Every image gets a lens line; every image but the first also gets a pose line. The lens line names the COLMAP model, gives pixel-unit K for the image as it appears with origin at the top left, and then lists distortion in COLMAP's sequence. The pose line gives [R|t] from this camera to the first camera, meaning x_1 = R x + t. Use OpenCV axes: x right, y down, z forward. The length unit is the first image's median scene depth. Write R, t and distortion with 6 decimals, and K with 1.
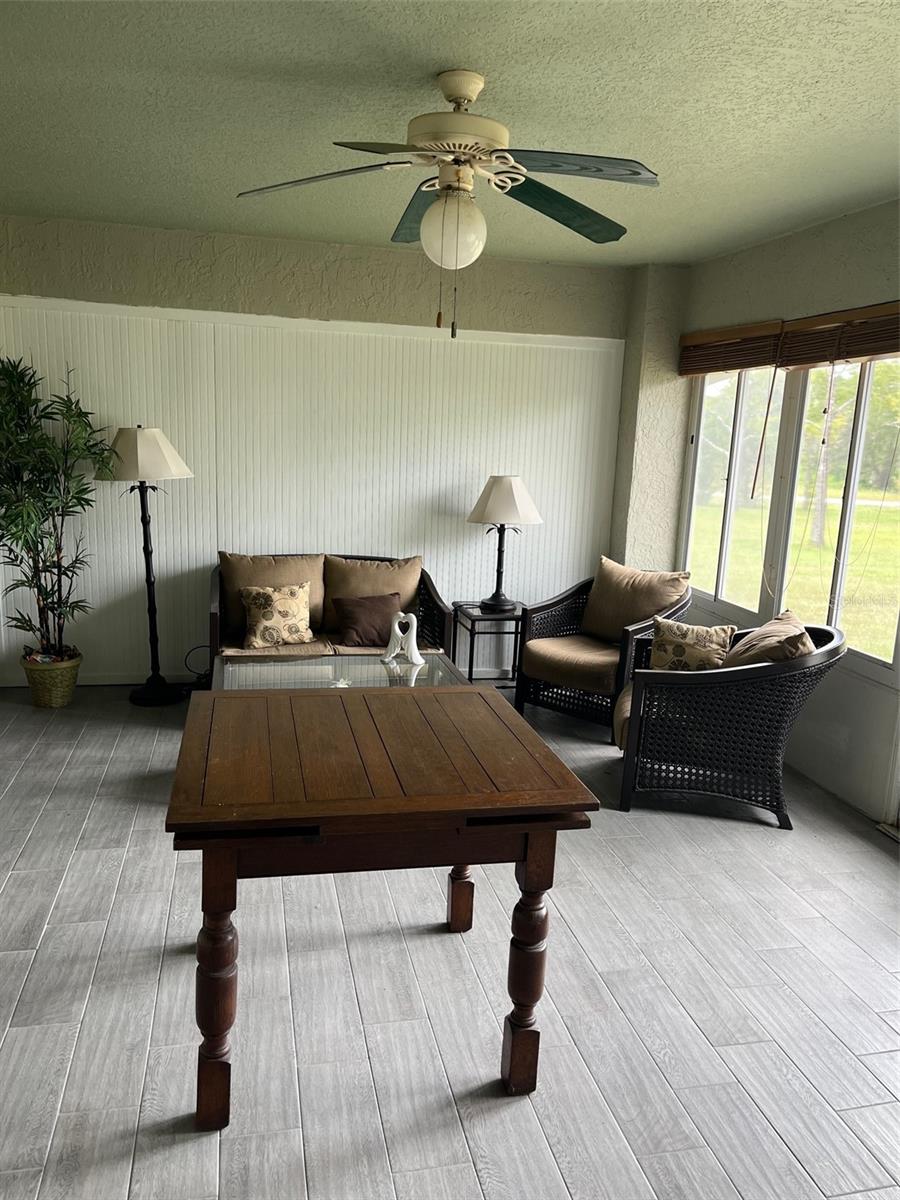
lens RADIAL K [[905.0, 0, 456.6], [0, 905.0, 605.2], [0, 0, 1]] dist [0.069002, -0.089827]
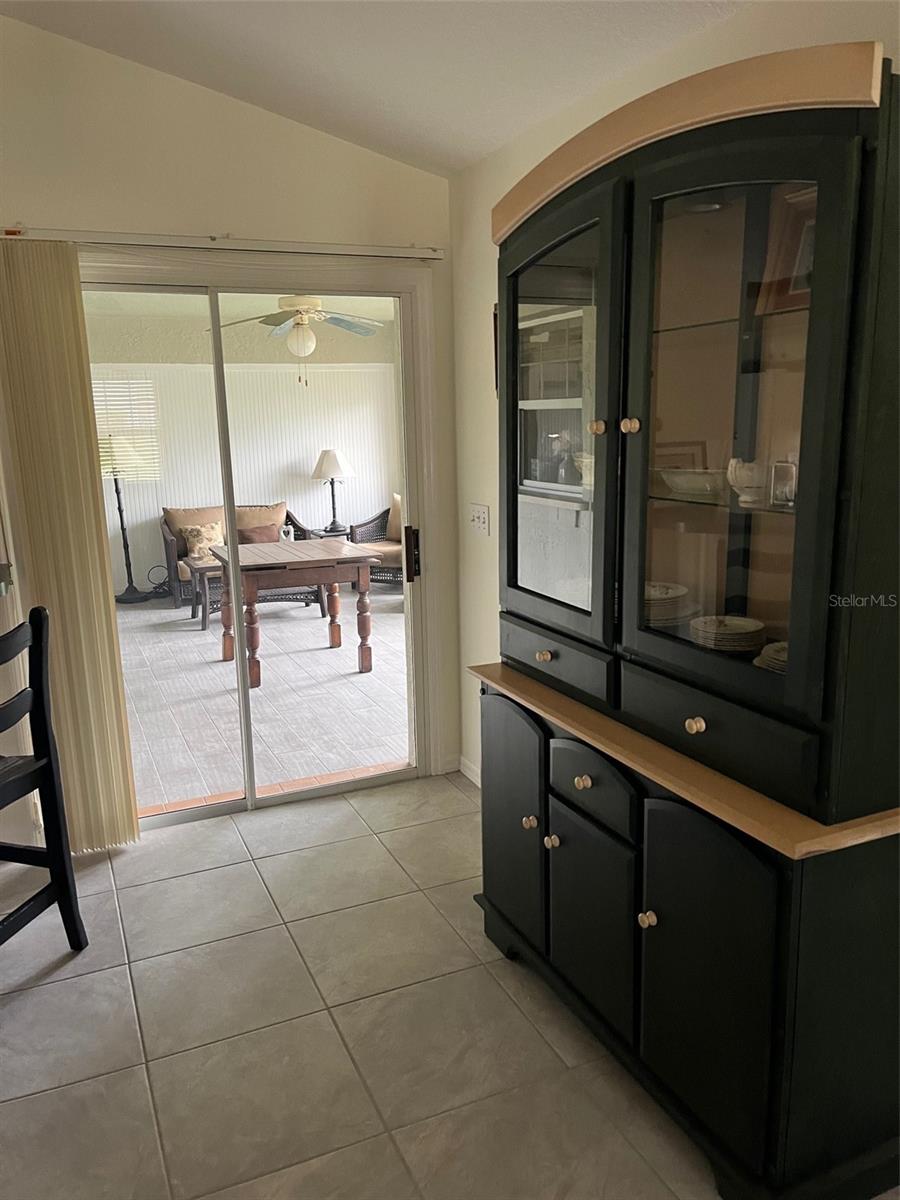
lens RADIAL K [[905.0, 0, 446.1], [0, 905.0, 595.6], [0, 0, 1]] dist [0.069002, -0.089827]
pose [[0.979104, -0.106924, 0.172983, -0.060515], [0.106321, 0.994250, 0.012775, 0.134773], [-0.173354, 0.005884, 0.984842, -0.726220]]
